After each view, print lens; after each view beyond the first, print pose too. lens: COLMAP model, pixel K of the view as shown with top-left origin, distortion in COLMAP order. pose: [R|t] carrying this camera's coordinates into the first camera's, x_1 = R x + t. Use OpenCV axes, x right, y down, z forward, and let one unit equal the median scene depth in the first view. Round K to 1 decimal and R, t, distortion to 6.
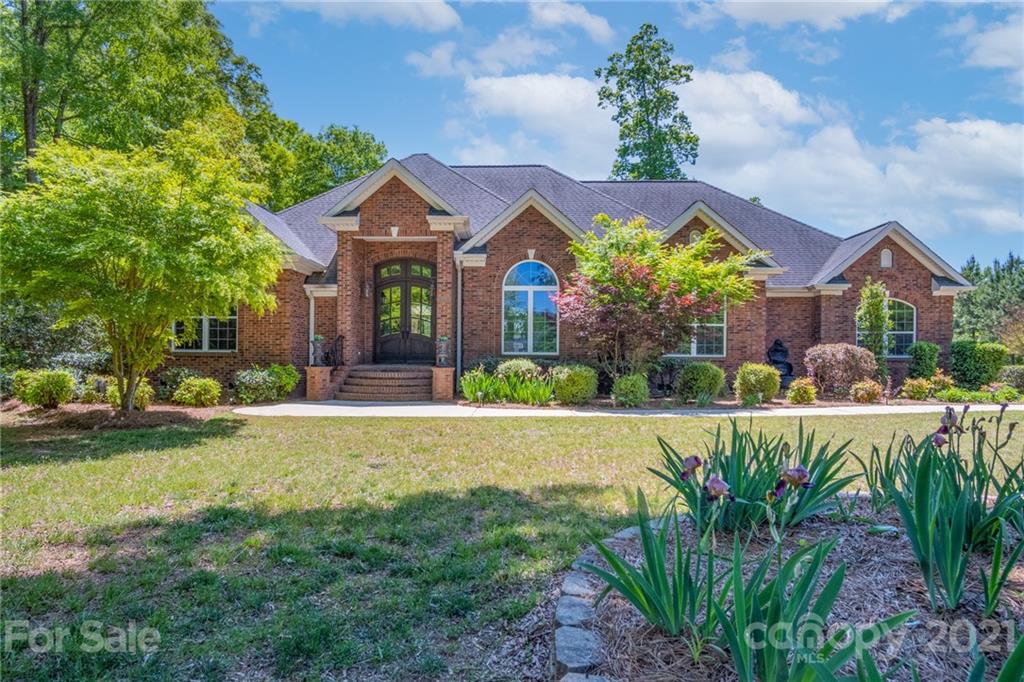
lens RADIAL K [[569.7, 0, 512.1], [0, 569.7, 350.3], [0, 0, 1]] dist [-0.025616, -0.000466]
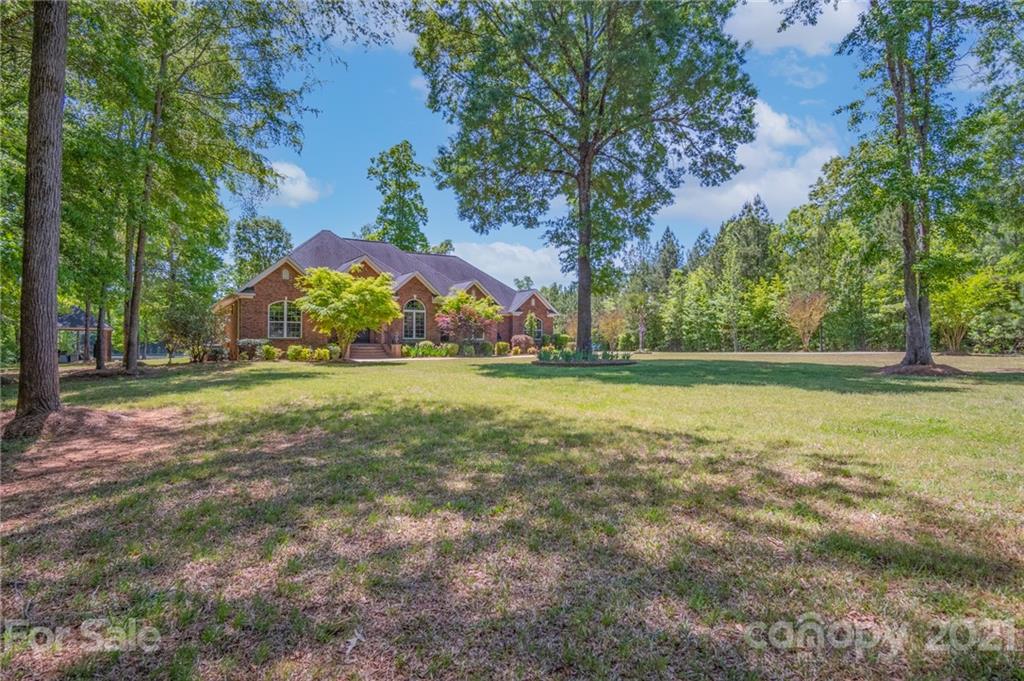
lens RADIAL K [[561.1, 0, 512.0], [0, 561.1, 340.5], [0, 0, 1]] dist [-0.027330, 0.000487]
pose [[0.807182, 0.000967, 0.590302, -1.308613], [-0.009114, 0.999900, 0.010824, -0.014826], [-0.590232, -0.014117, 0.807110, -1.444443]]
